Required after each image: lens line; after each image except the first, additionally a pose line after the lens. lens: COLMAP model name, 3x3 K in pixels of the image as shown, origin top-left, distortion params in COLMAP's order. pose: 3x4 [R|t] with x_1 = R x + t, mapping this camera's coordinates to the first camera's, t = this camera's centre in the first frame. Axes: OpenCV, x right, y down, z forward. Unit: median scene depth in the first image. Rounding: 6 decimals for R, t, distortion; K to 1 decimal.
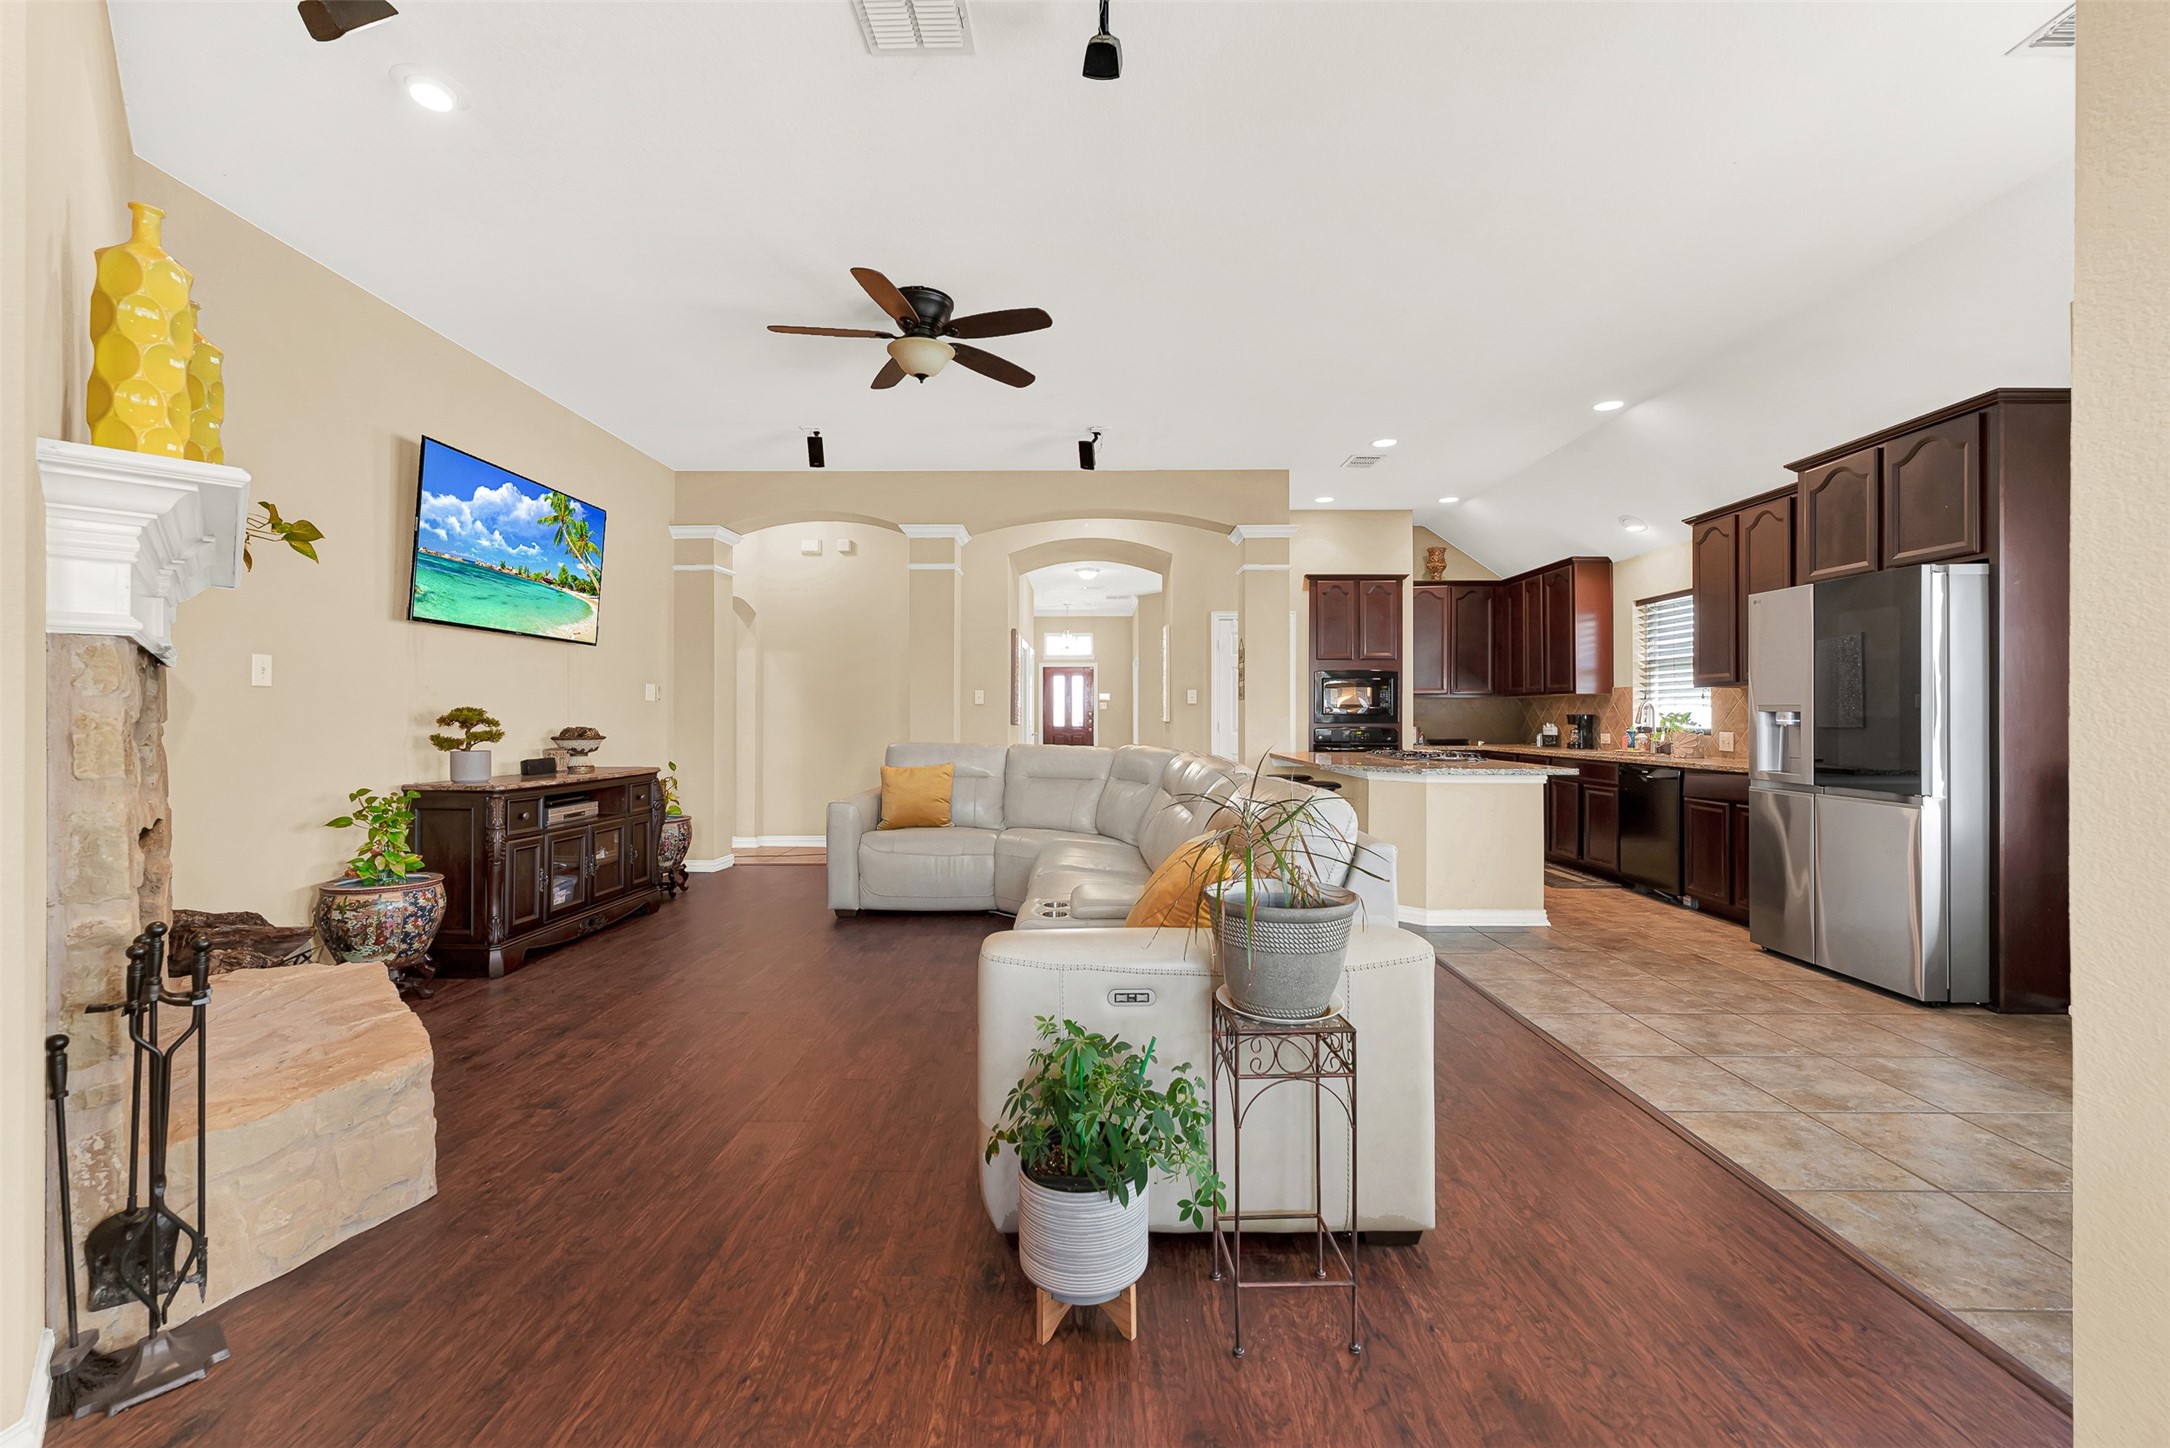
lens RADIAL K [[874.7, 0, 1086.0], [0, 874.7, 707.3], [0, 0, 1]] dist [-0.000314, -0.001026]
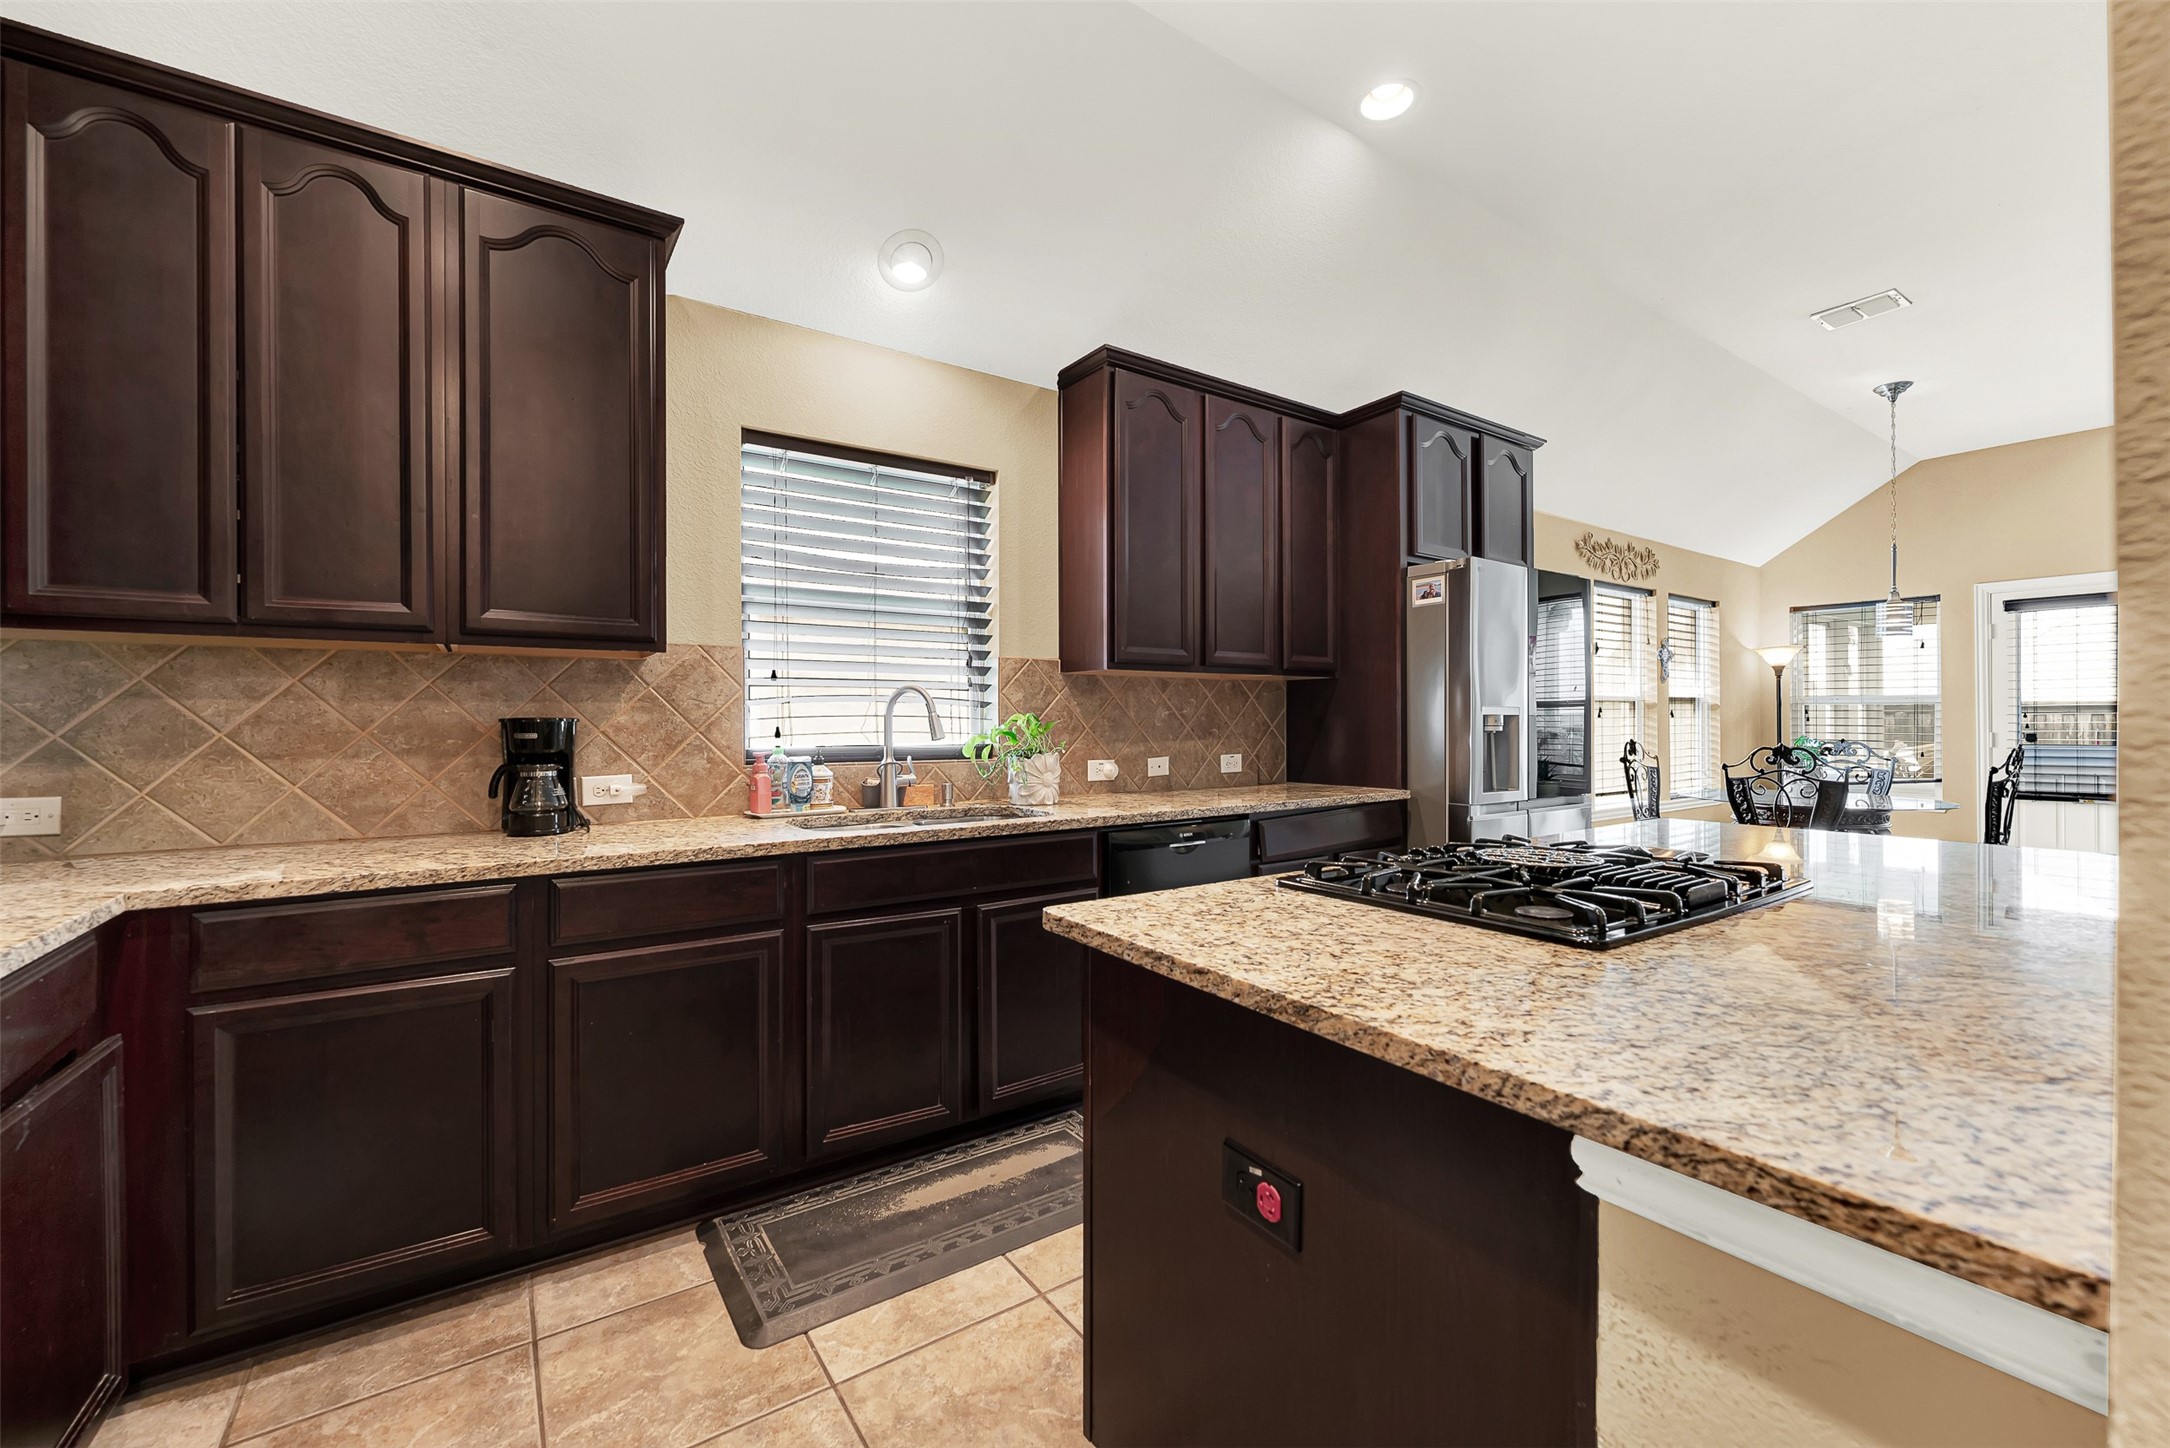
lens RADIAL K [[874.7, 0, 1091.2], [0, 874.7, 726.6], [0, 0, 1]] dist [-0.000314, -0.001026]
pose [[-0.572786, -0.002123, 0.819702, 0.225080], [-0.003980, 0.999992, -0.000191, 0.011037], [-0.819695, -0.003372, -0.572790, 1.114863]]
